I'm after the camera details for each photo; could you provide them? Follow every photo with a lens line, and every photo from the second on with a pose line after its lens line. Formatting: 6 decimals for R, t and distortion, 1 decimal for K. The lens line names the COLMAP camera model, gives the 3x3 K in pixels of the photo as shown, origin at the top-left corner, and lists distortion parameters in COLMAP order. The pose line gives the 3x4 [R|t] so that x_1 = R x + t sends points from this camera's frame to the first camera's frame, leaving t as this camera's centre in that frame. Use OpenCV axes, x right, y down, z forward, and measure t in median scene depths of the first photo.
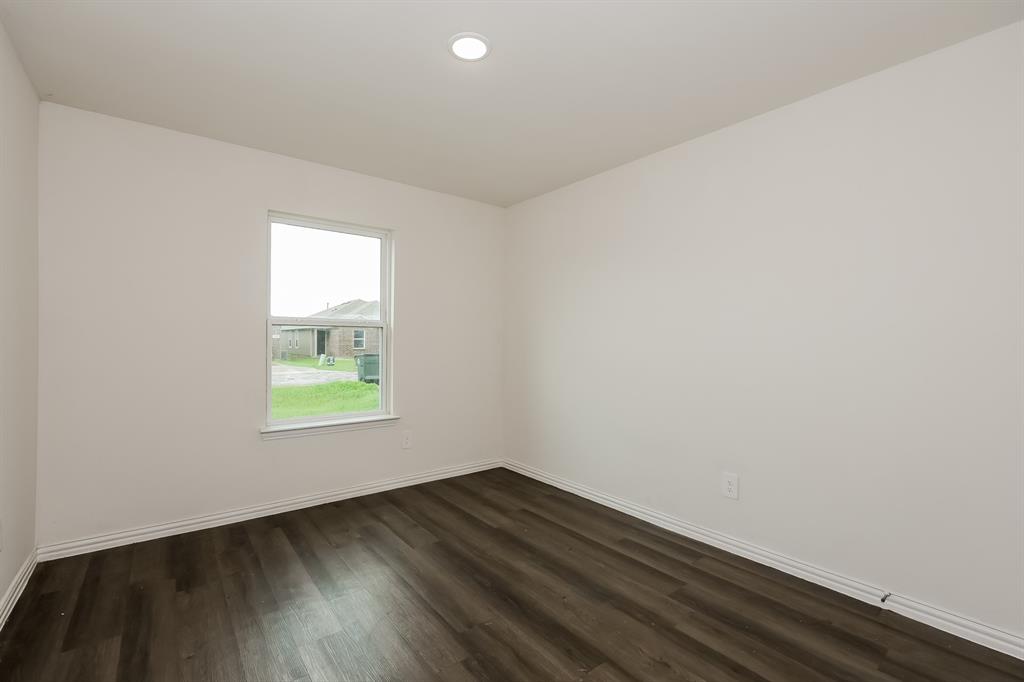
lens RADIAL K [[436.0, 0, 475.2], [0, 436.0, 341.1], [0, 0, 1]] dist [-0.001051, -0.000292]
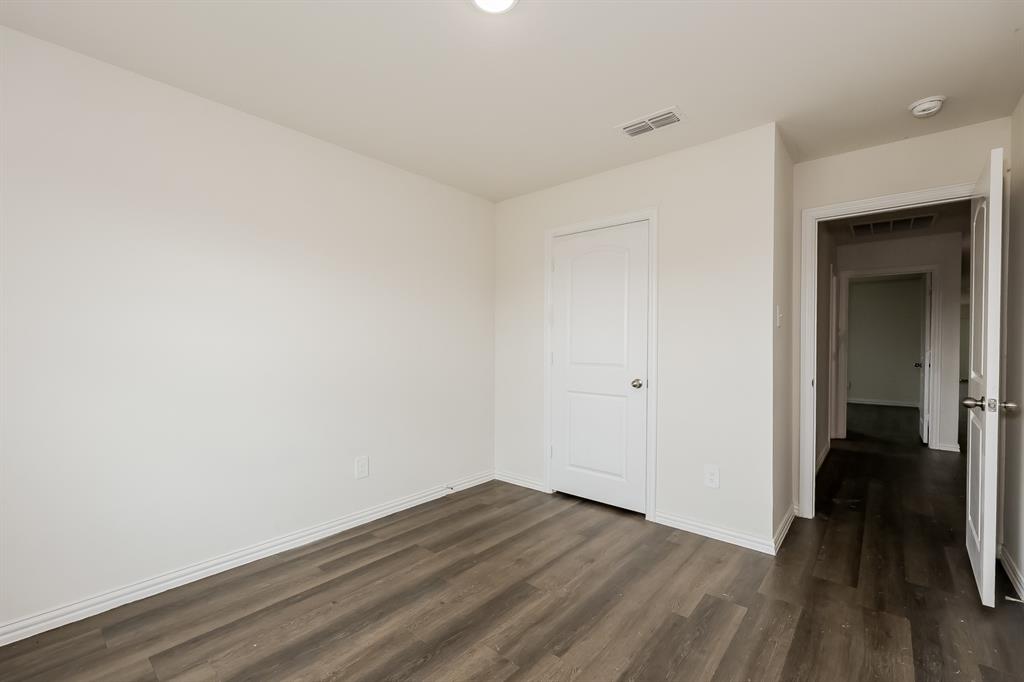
lens RADIAL K [[439.9, 0, 509.7], [0, 439.9, 354.8], [0, 0, 1]] dist [0.000794, 0.000277]
pose [[-0.237494, -0.025076, 0.971065, -0.753659], [-0.005039, 0.999685, 0.024582, -0.007568], [-0.971376, 0.000945, -0.237545, 1.022670]]
